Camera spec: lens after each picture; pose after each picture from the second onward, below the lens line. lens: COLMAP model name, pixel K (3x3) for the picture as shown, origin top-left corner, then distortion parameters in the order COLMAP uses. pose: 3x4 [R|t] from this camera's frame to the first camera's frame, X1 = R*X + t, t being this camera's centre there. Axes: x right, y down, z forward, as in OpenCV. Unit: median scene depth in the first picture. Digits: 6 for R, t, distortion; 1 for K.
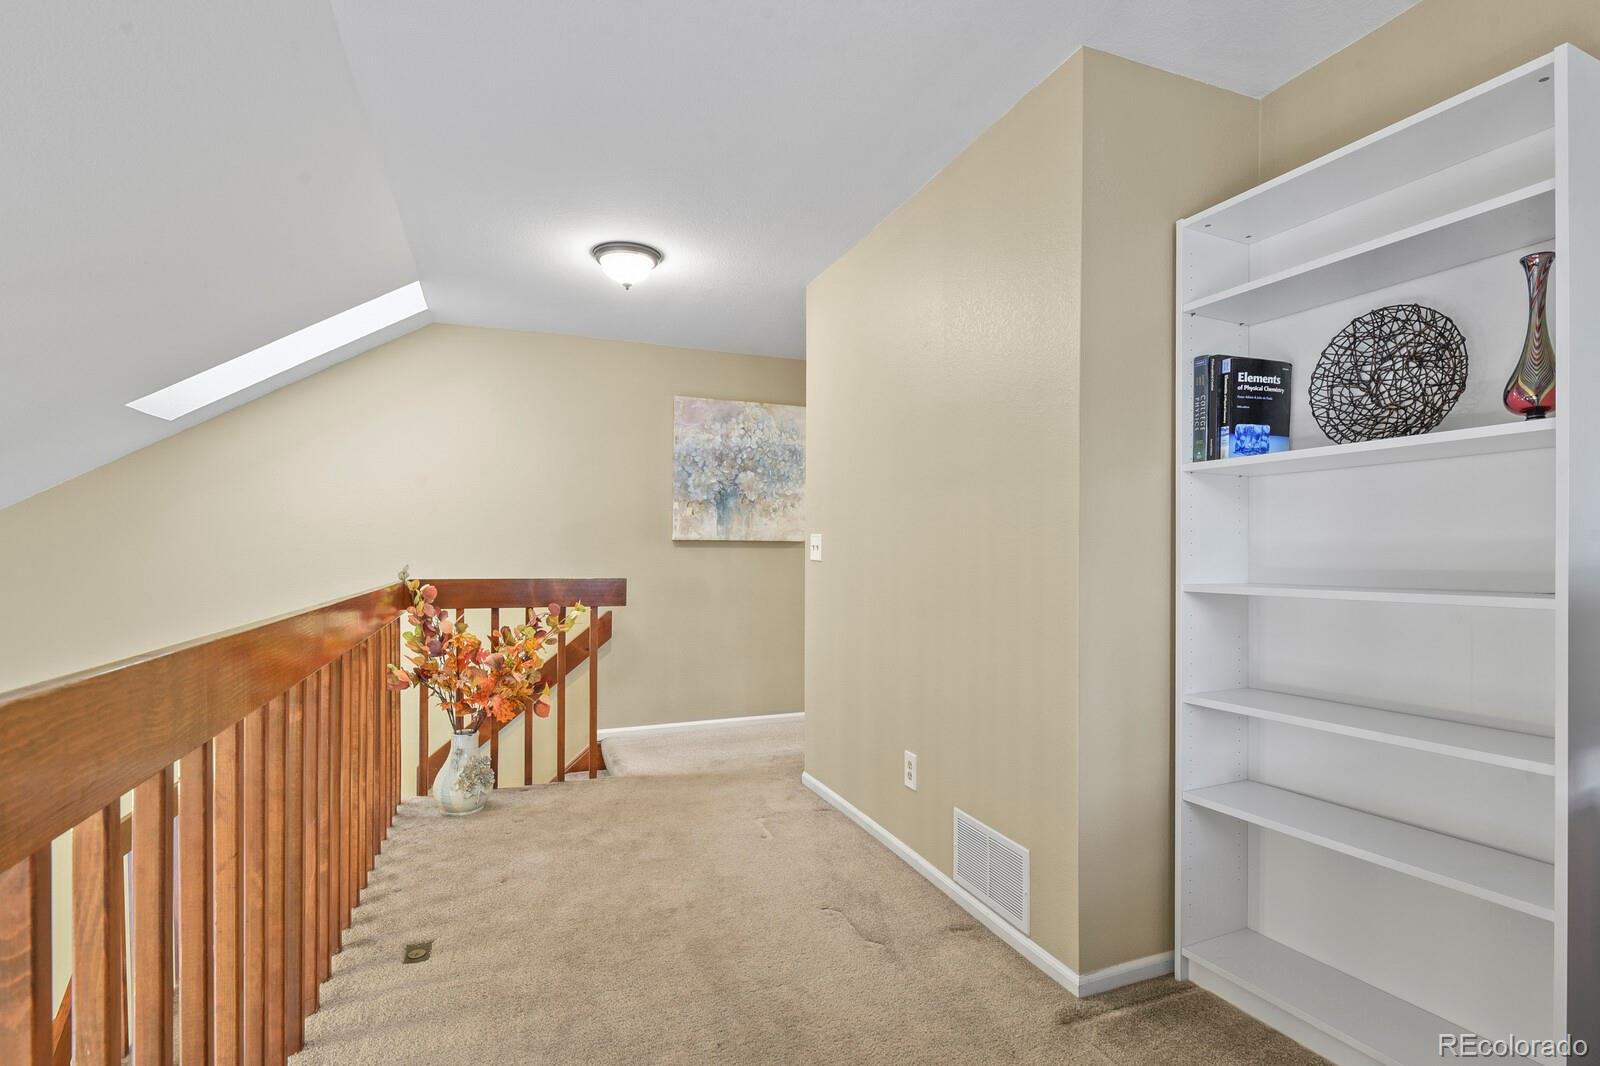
lens RADIAL K [[774.4, 0, 803.5], [0, 774.4, 540.9], [0, 0, 1]] dist [-0.006687, -0.001381]
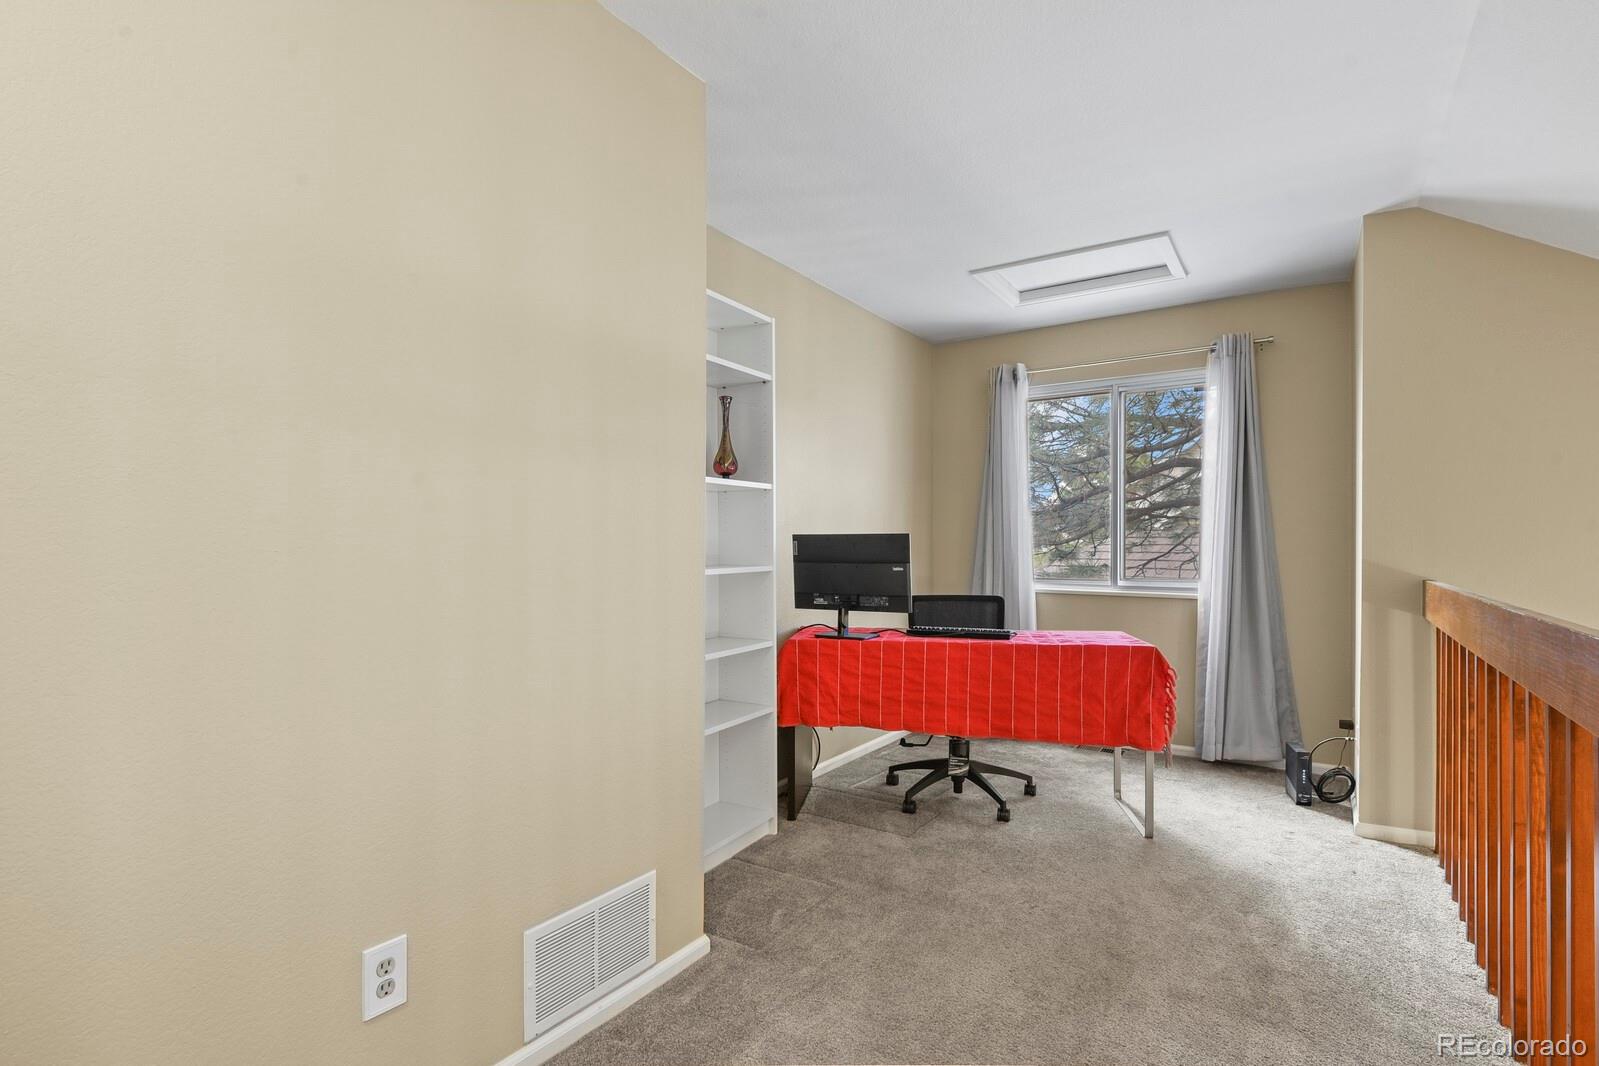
lens RADIAL K [[773.9, 0, 804.2], [0, 773.9, 548.6], [0, 0, 1]] dist [-0.006687, -0.001381]
pose [[-0.579140, -0.000950, 0.815228, -0.518131], [-0.008702, 0.999950, -0.005016, 0.021374], [-0.815182, -0.009999, -0.579119, 1.293958]]
